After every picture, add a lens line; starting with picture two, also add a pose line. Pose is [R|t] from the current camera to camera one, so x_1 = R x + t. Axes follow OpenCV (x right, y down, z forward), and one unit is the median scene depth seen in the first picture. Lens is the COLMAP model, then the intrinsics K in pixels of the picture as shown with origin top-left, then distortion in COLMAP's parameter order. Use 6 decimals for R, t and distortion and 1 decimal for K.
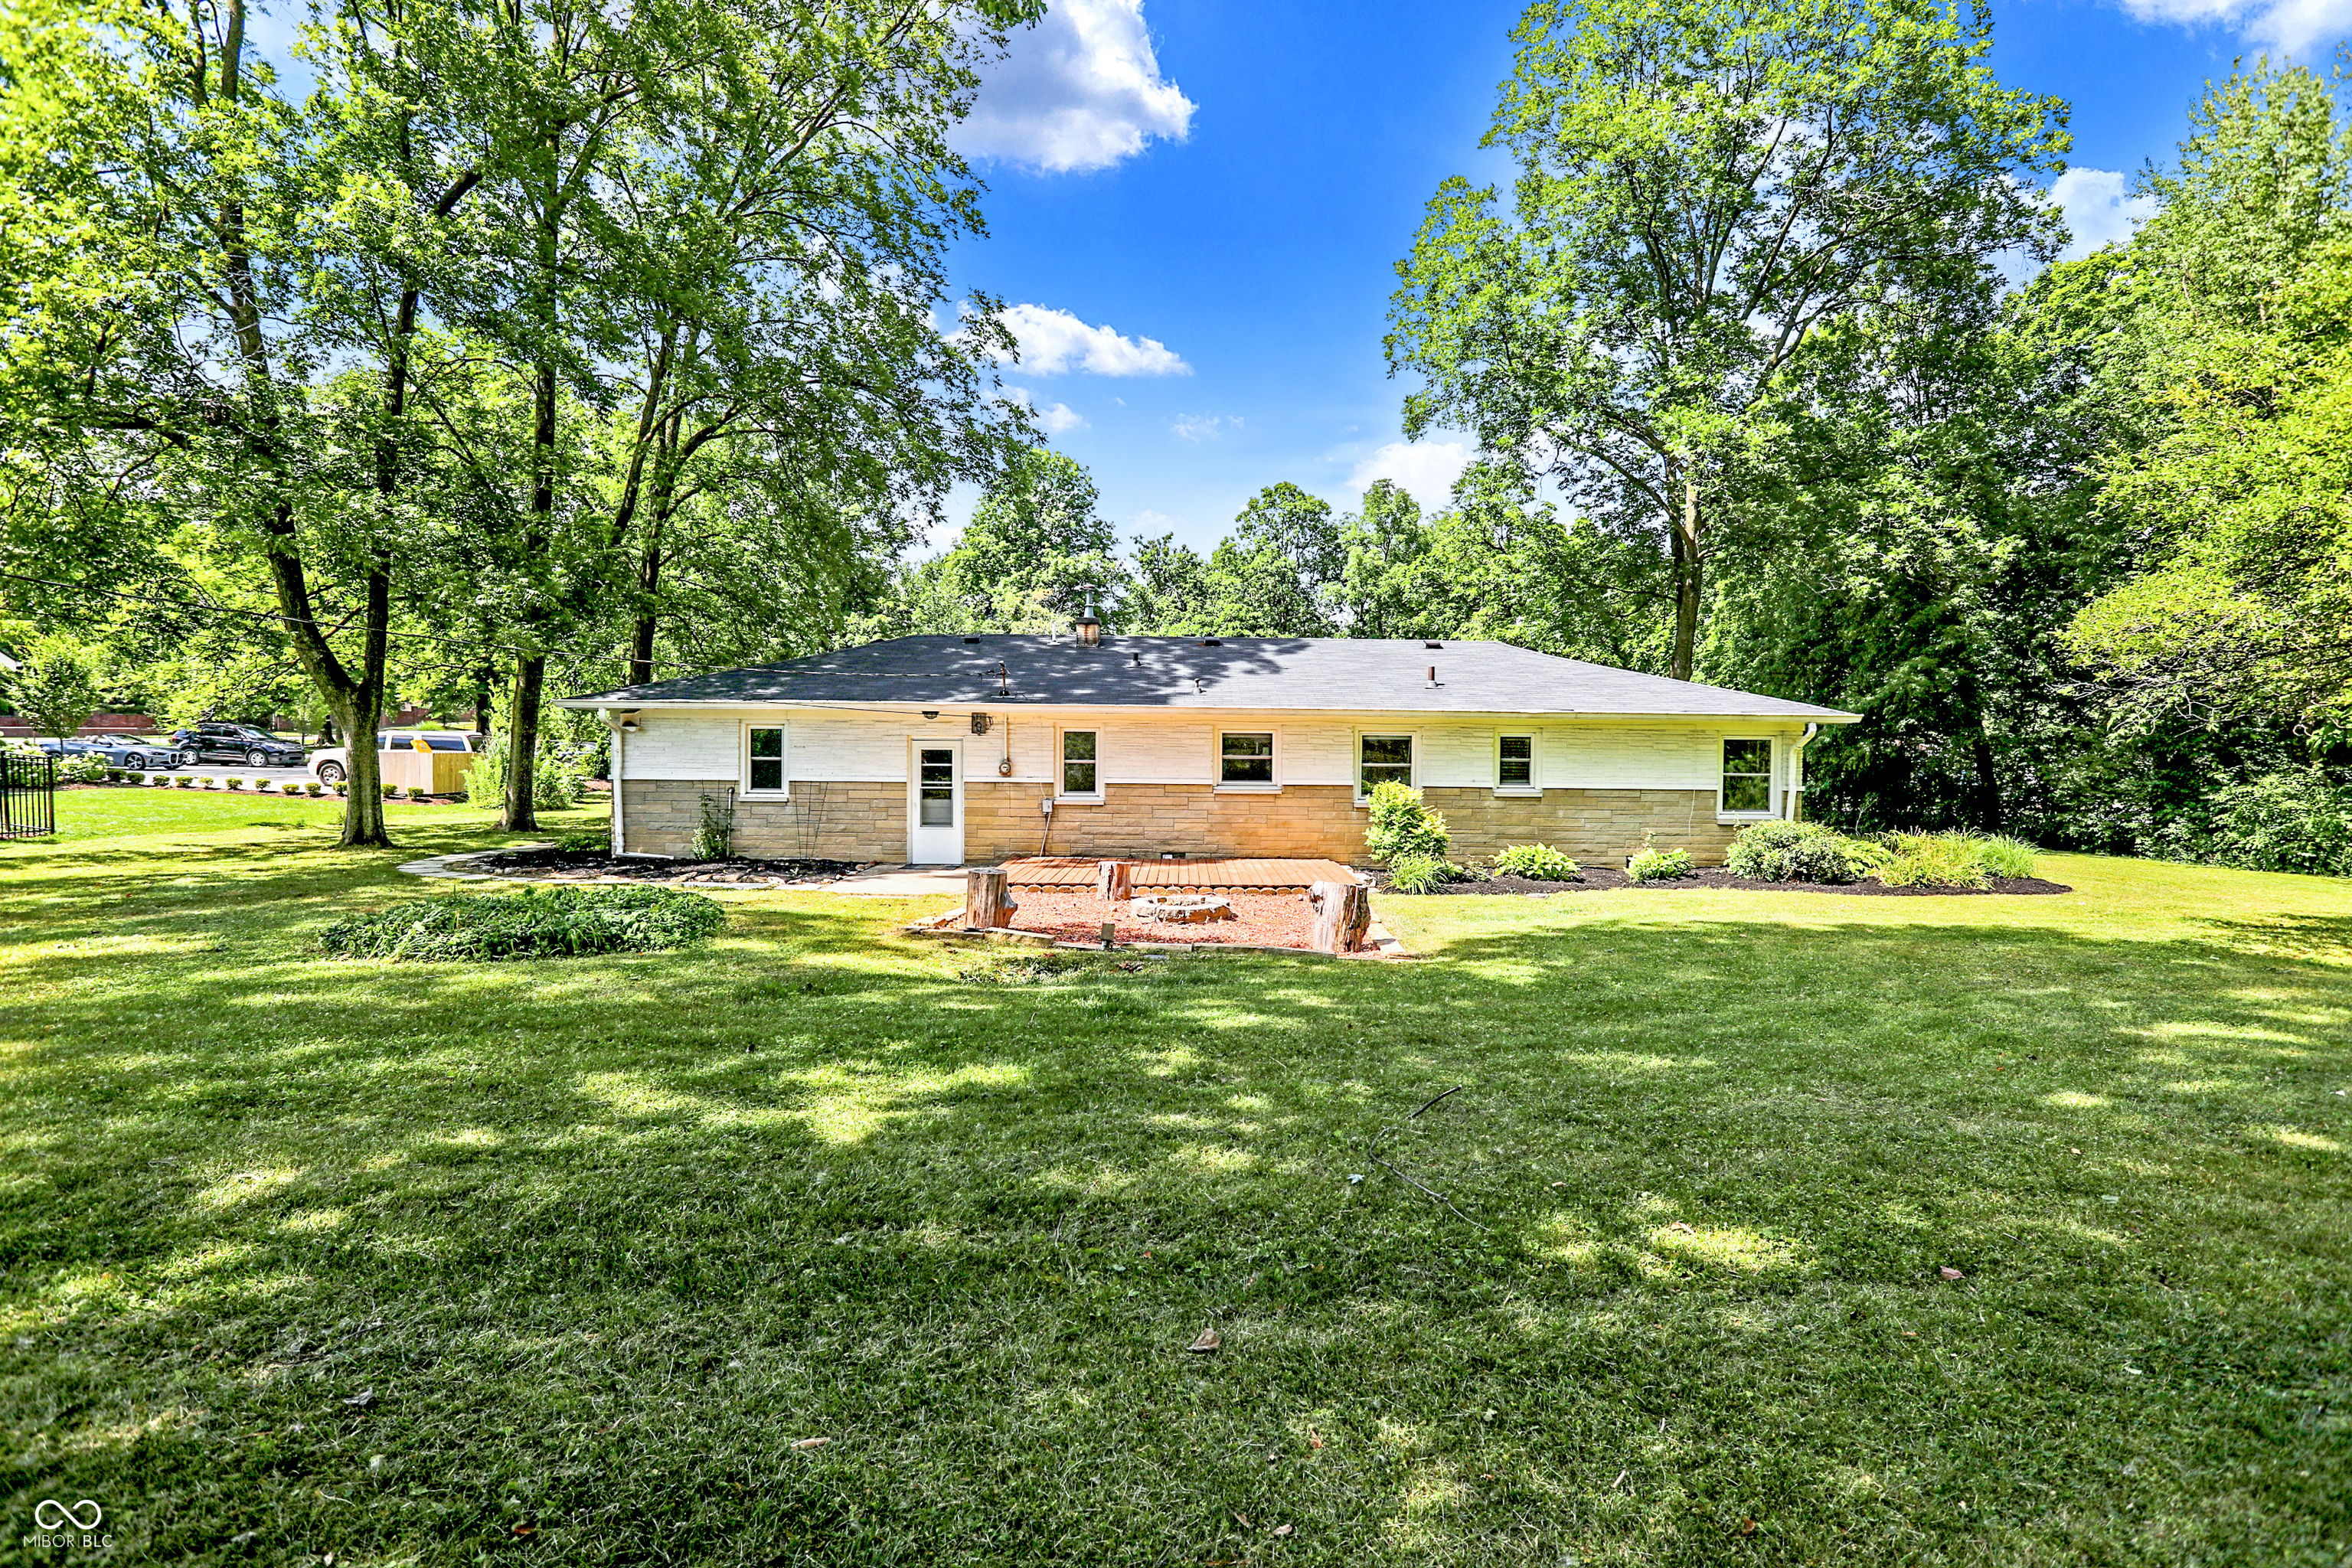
lens RADIAL K [[1169.1, 0, 1176.0], [0, 1169.1, 784.0], [0, 0, 1]] dist [-0.066618, 0.031414]
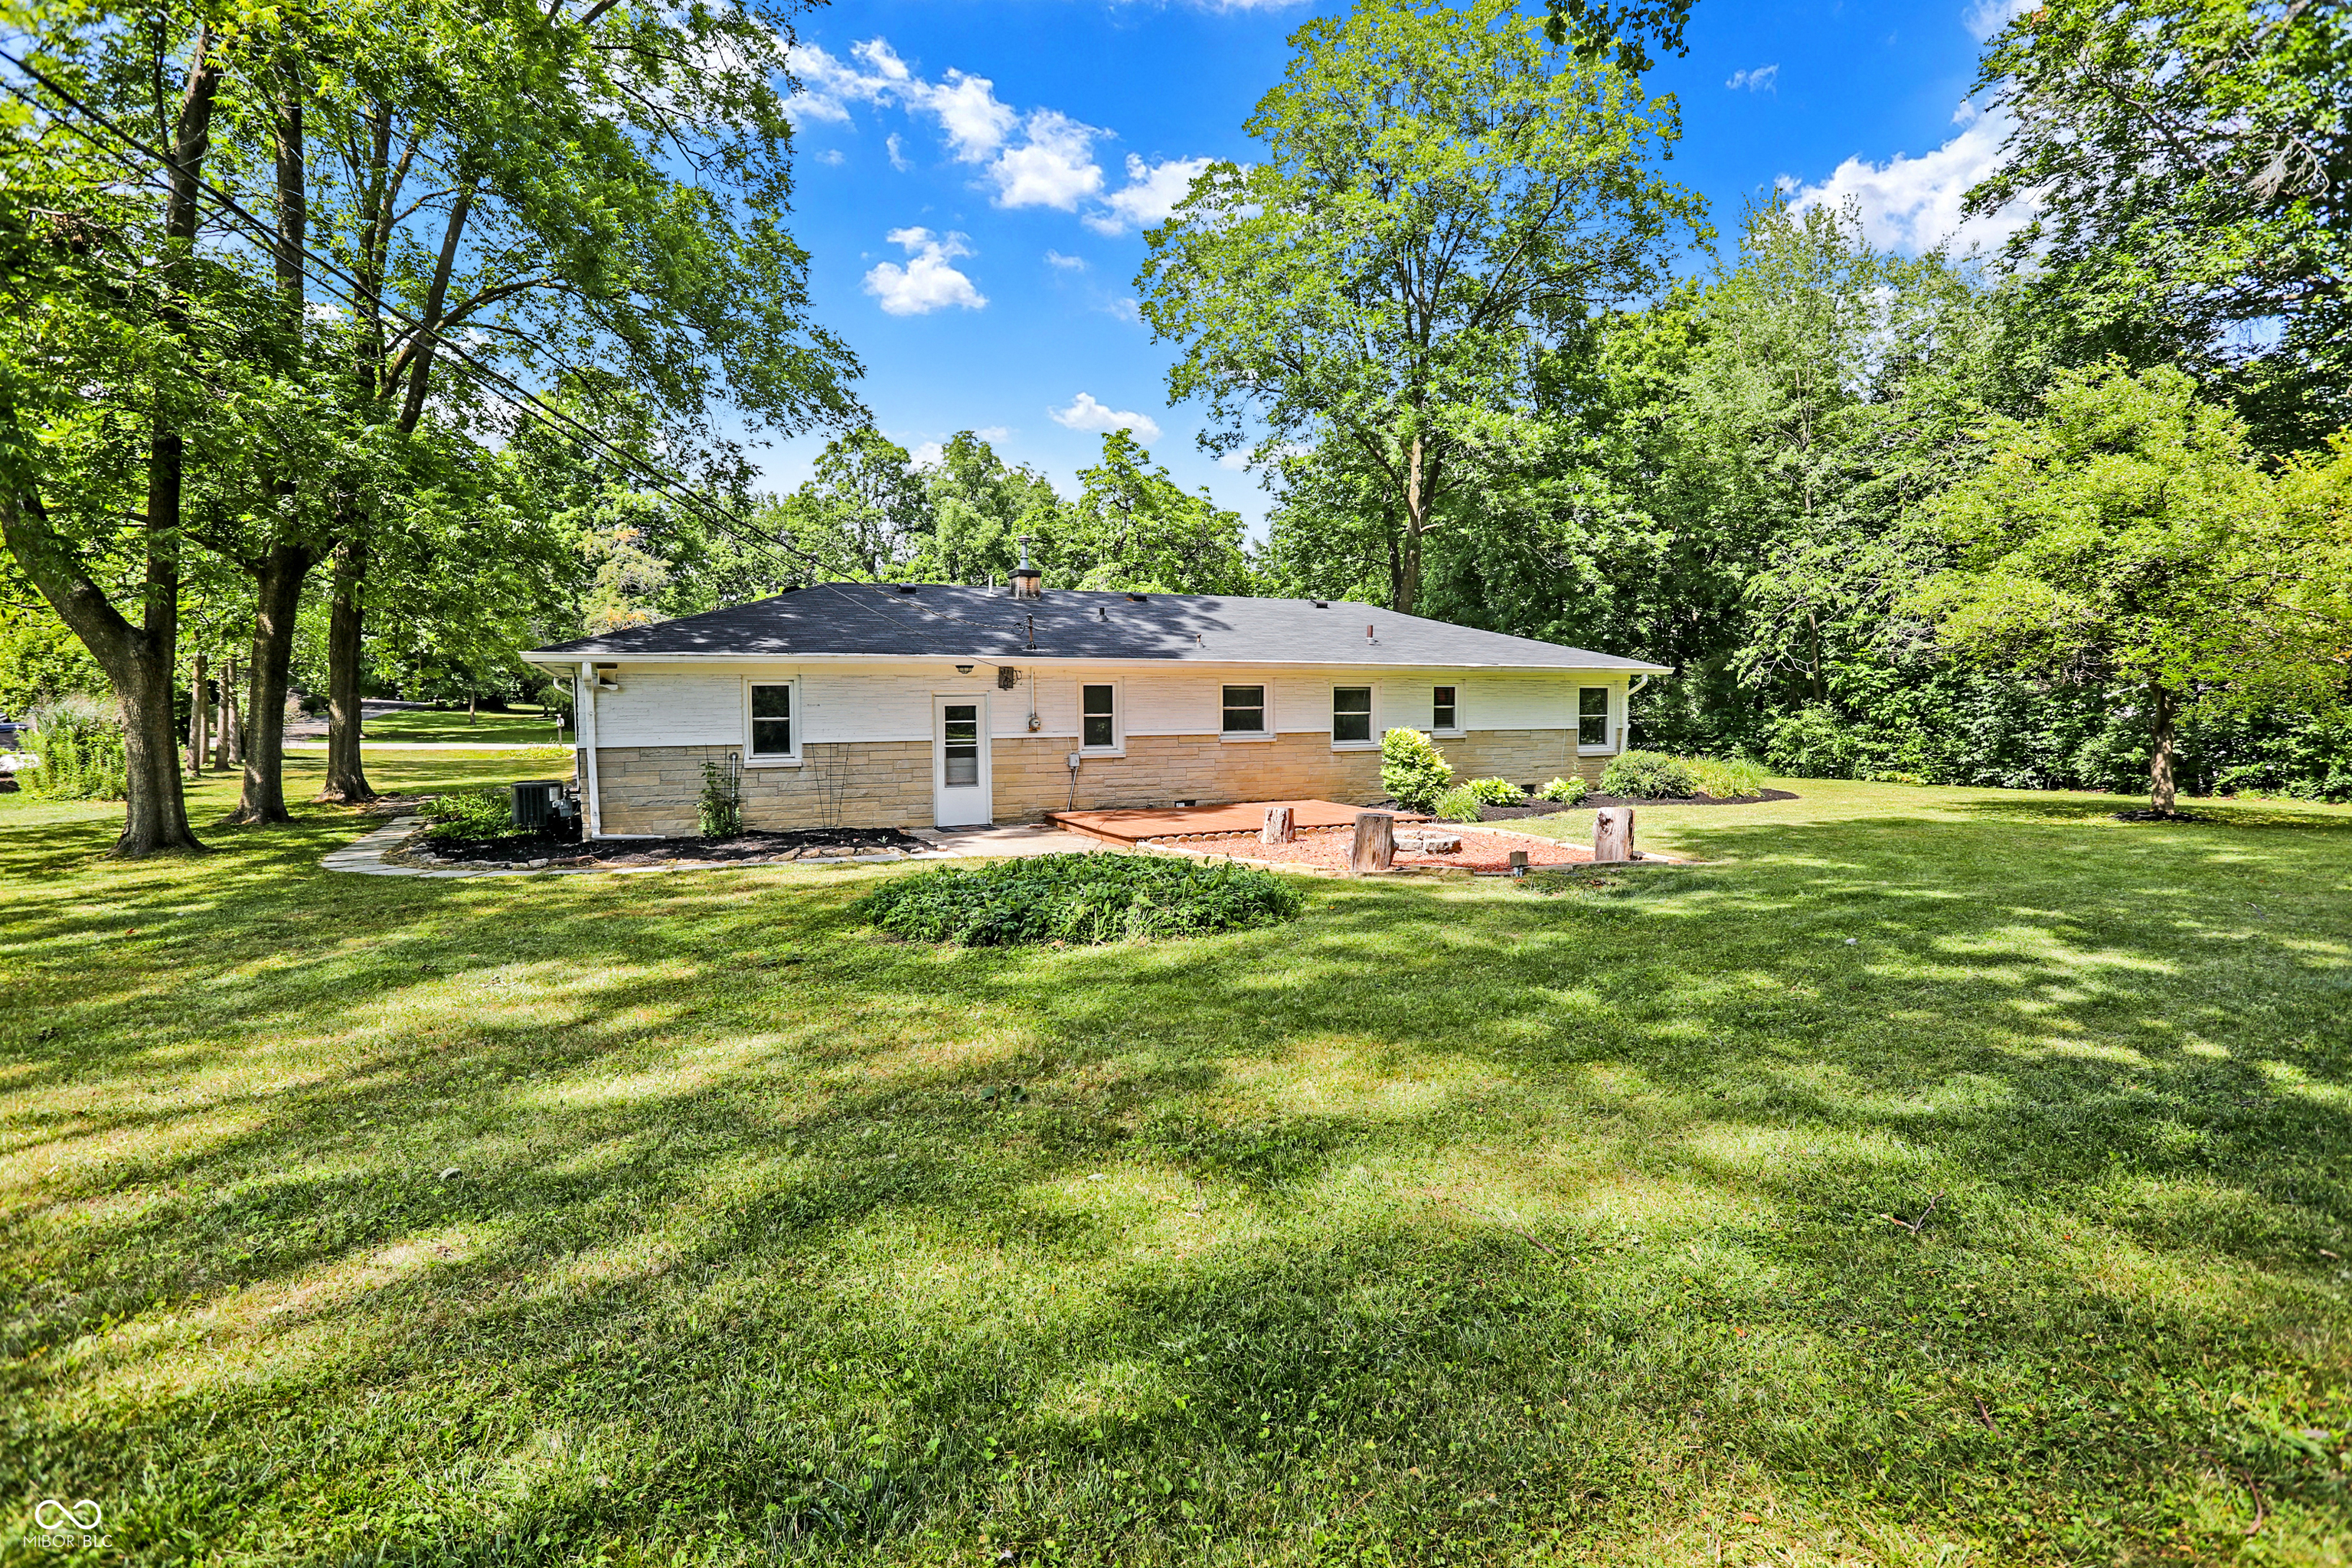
lens RADIAL K [[1169.1, 0, 1176.0], [0, 1169.1, 784.0], [0, 0, 1]] dist [-0.066618, 0.031414]
pose [[0.899251, -0.044904, 0.435123, -0.461135], [0.027319, 0.998541, 0.046589, -0.005243], [-0.436580, -0.030008, 0.899165, 0.066136]]
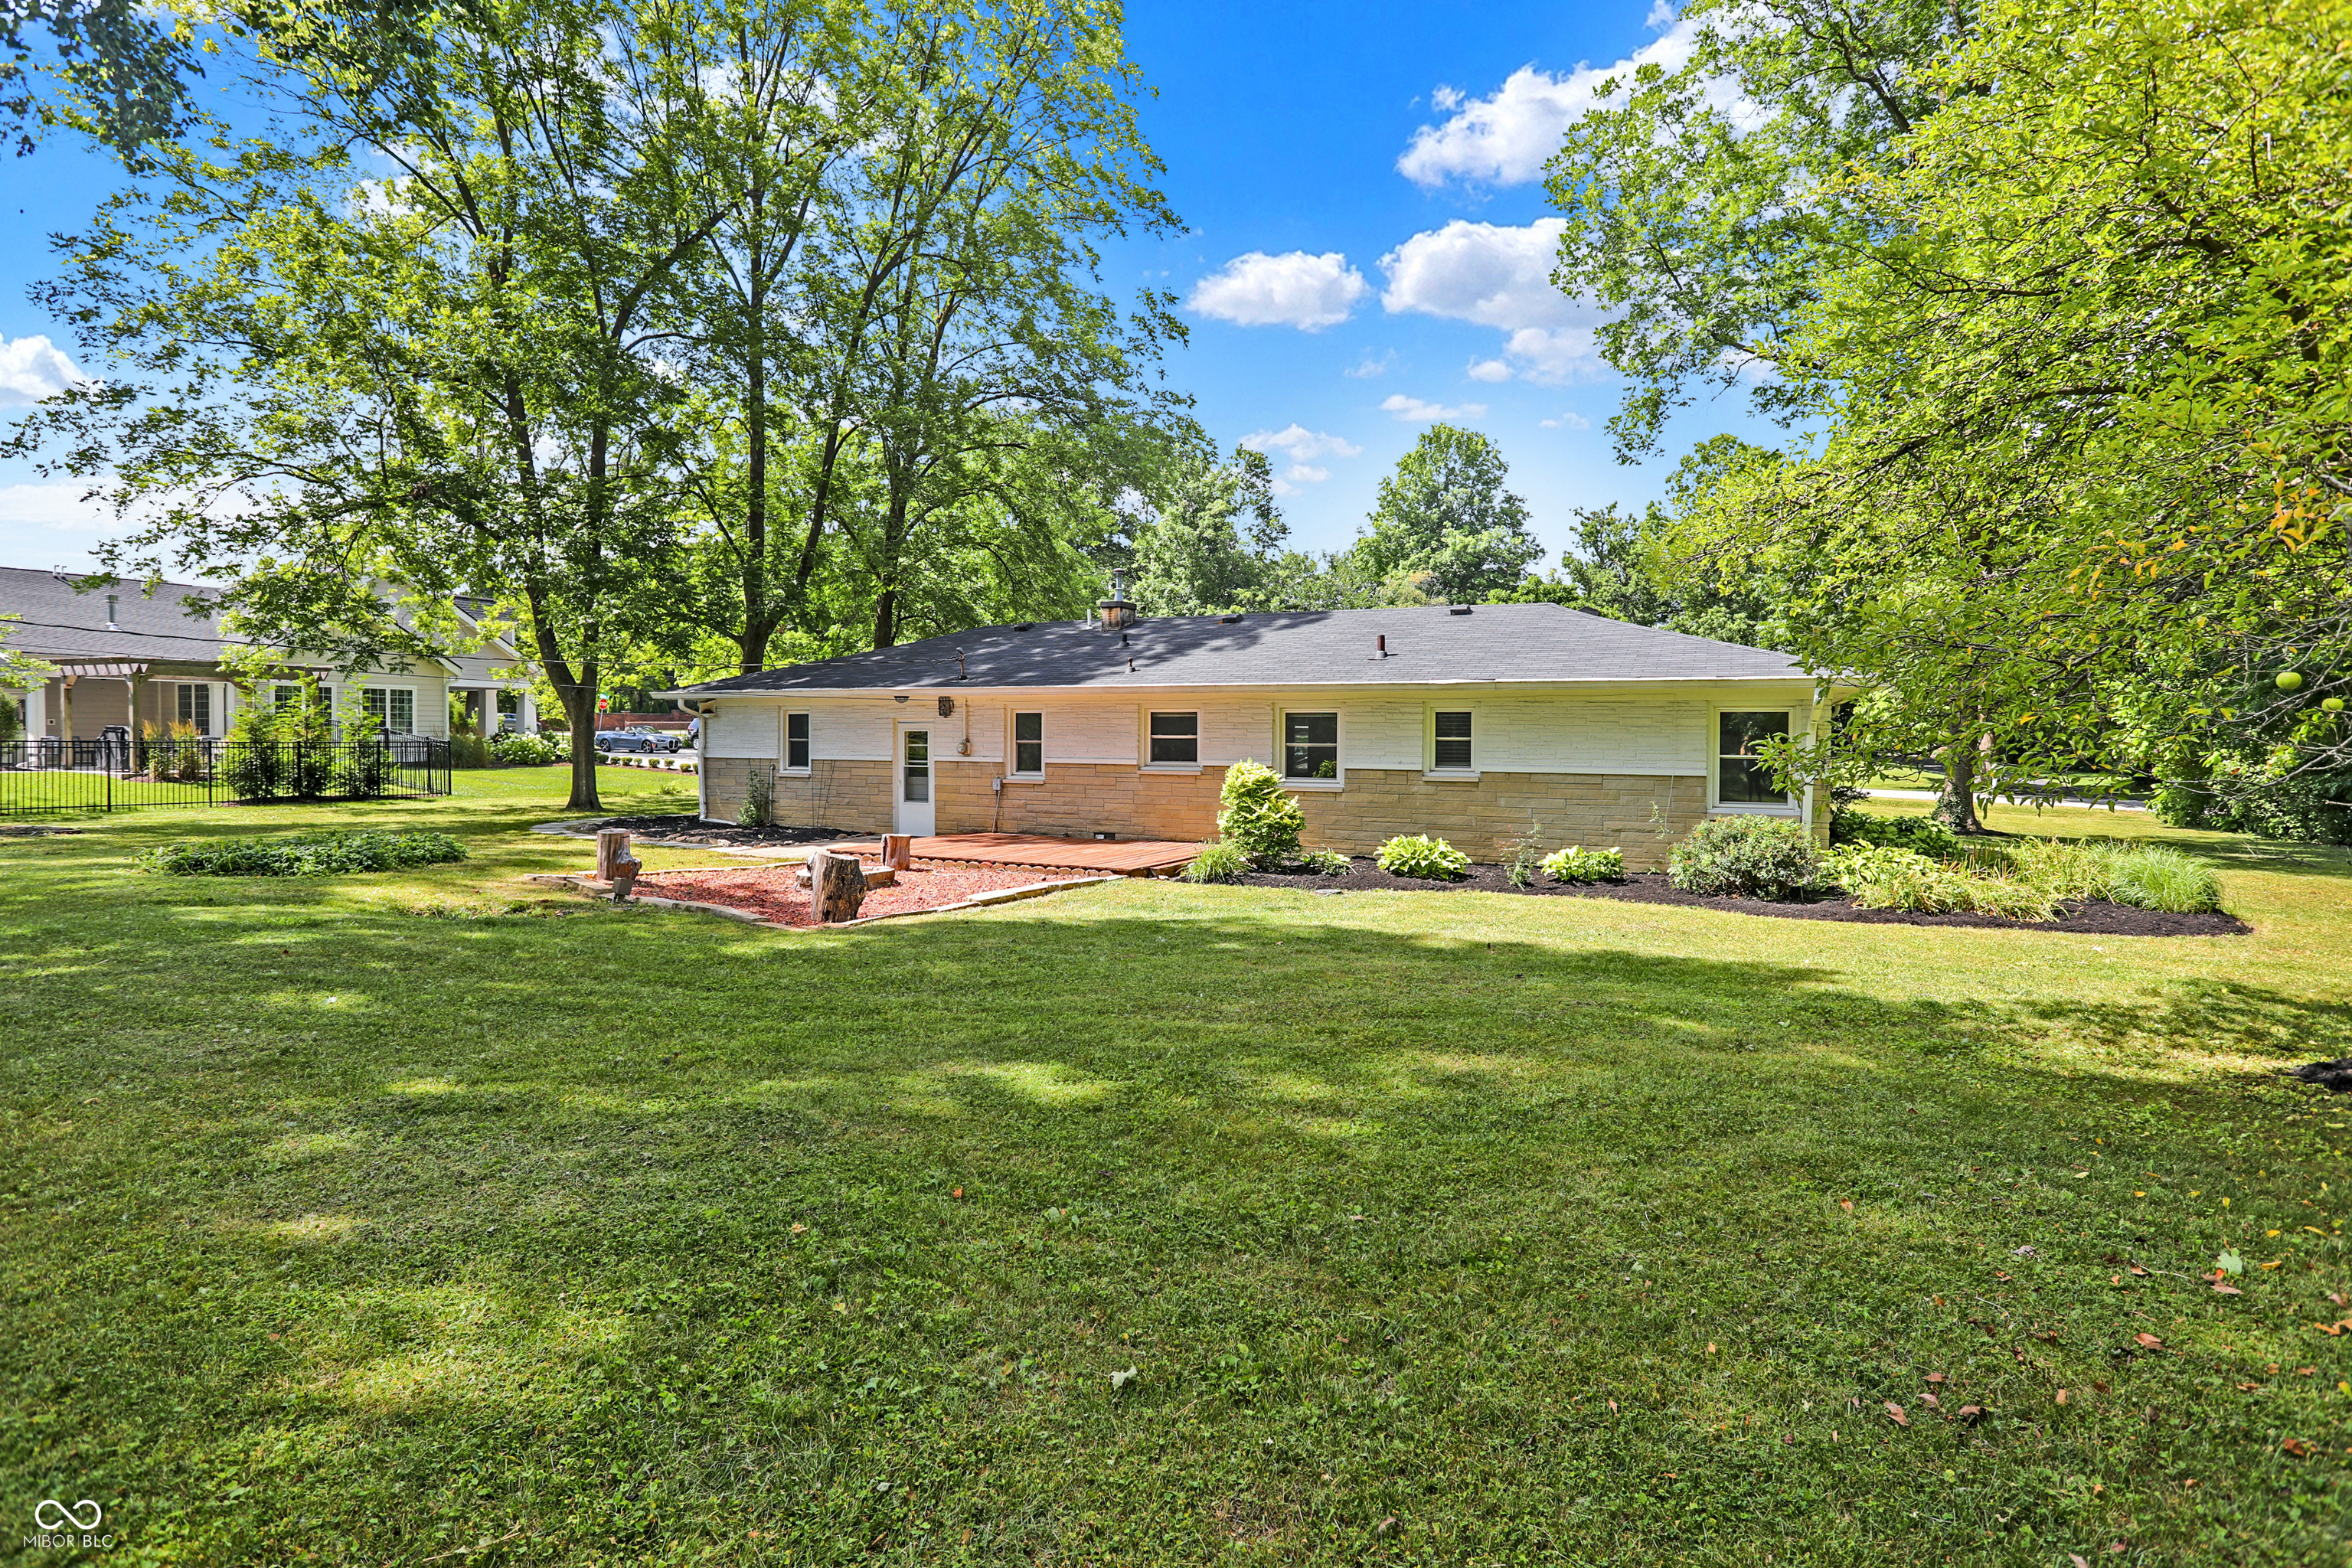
lens RADIAL K [[1169.1, 0, 1176.0], [0, 1169.1, 784.0], [0, 0, 1]] dist [-0.066618, 0.031414]
pose [[0.894577, 0.013810, -0.446700, 0.494100], [-0.009456, 0.999884, 0.011976, 0.004189], [0.446814, -0.006489, 0.894603, 0.136874]]
